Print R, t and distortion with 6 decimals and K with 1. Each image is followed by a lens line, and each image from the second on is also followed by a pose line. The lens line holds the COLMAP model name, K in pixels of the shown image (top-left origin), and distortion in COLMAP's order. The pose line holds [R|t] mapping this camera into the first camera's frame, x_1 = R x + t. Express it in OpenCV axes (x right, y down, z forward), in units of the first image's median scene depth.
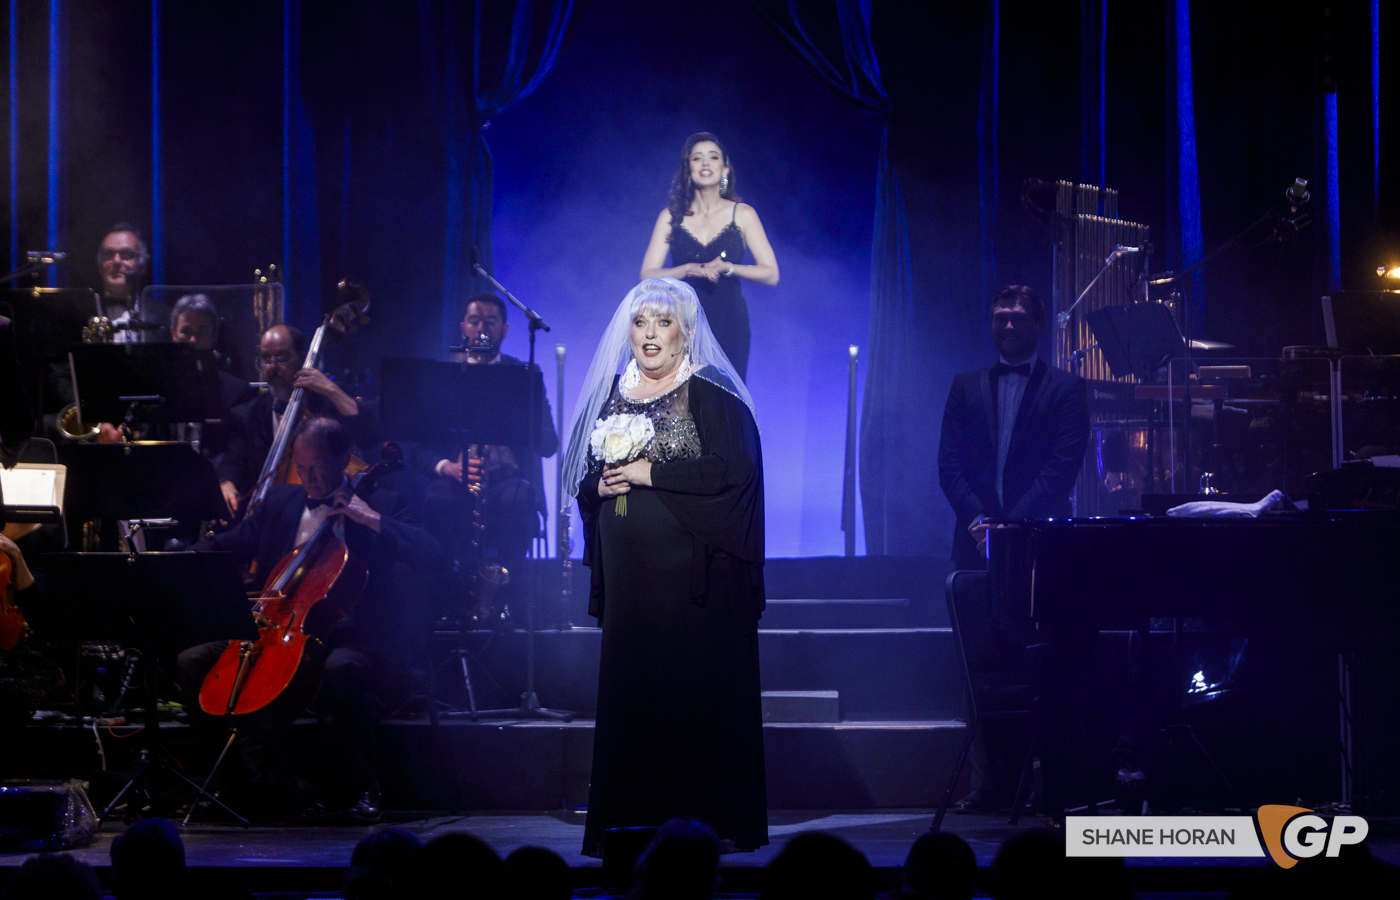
lens RADIAL K [[6432.9, 0, 694.6], [0, 6432.9, 450.4], [0, 0, 1]] dist [-1.118794, 0.000000]
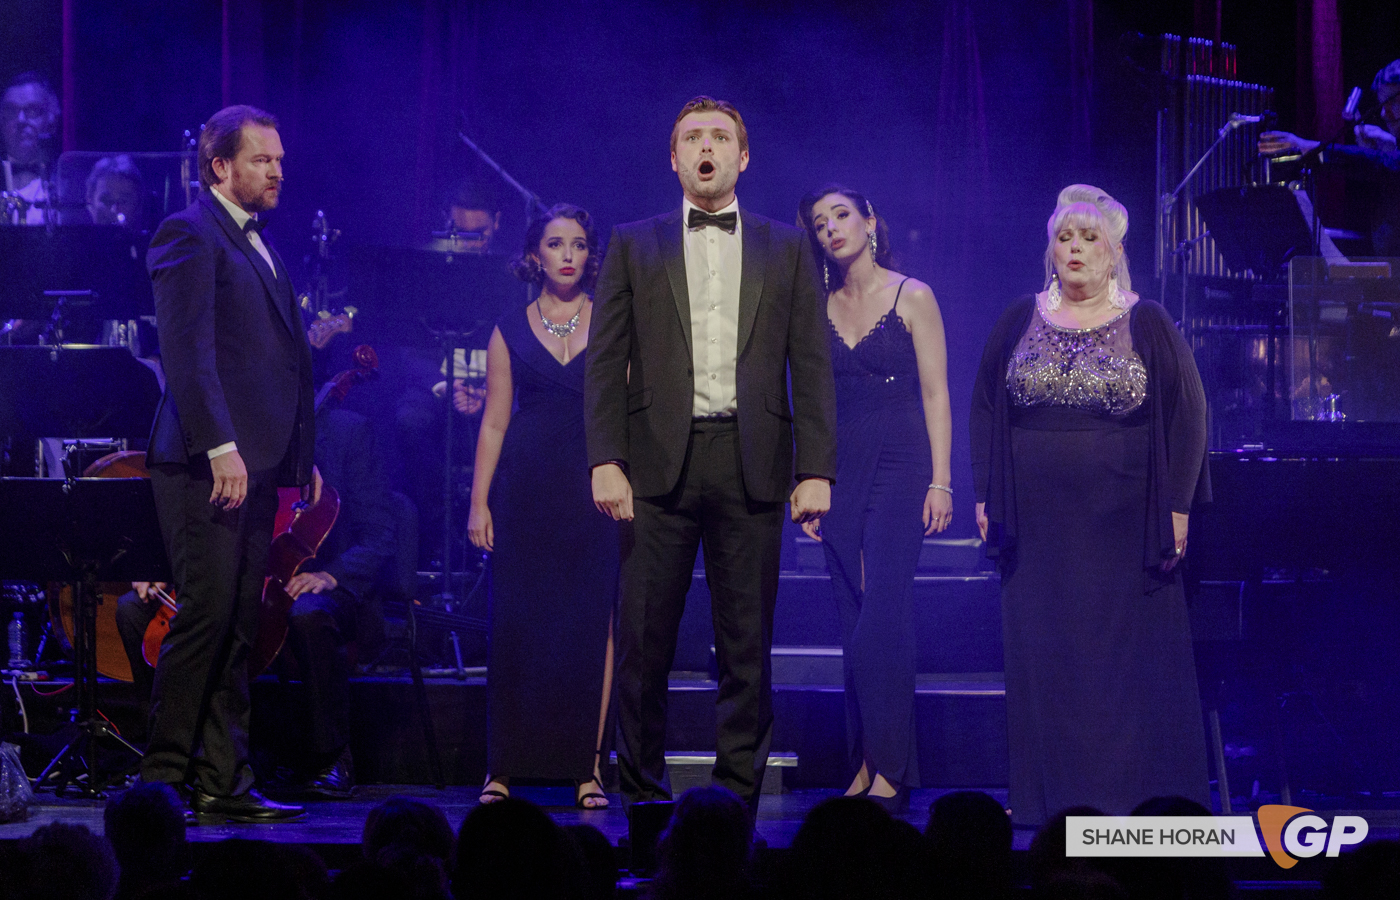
lens RADIAL K [[5227.9, 0, 699.9], [0, 5227.9, 453.6], [0, 0, 1]] dist [-0.795095, 0.000000]
pose [[0.999777, 0.010299, -0.018420, 0.009497], [-0.010312, 0.999947, -0.000580, 0.012656], [0.018413, 0.000770, 0.999830, 0.320050]]
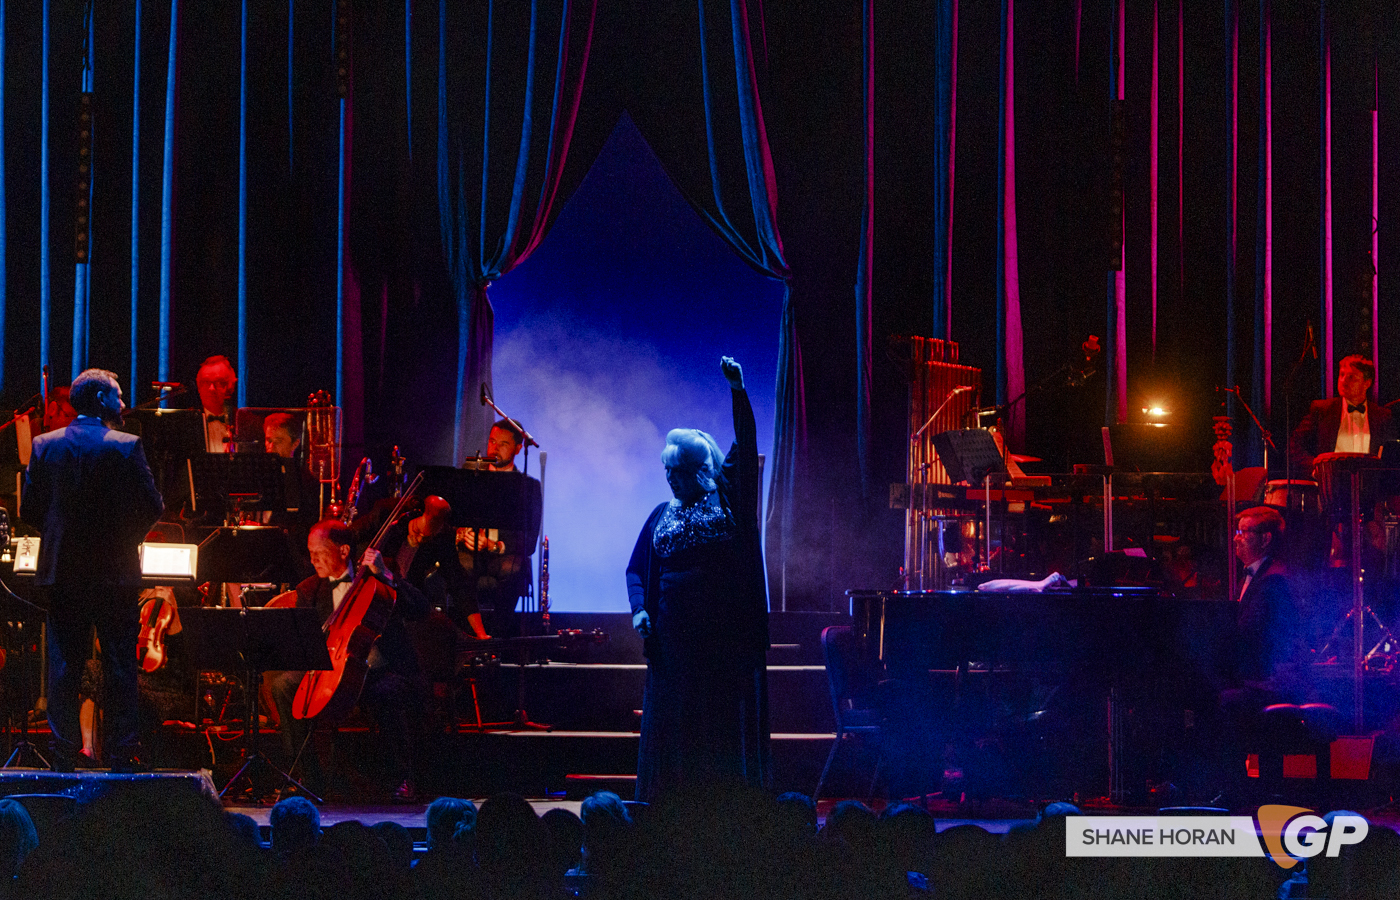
lens RADIAL K [[4824.4, 0, 700.7], [0, 4824.4, 452.5], [0, 0, 1]] dist [-0.844709, 0.000000]
pose [[0.999895, 0.008120, 0.012027, -0.000514], [-0.007925, 0.999838, -0.016187, -0.001125], [-0.012156, 0.016090, 0.999797, -0.030923]]
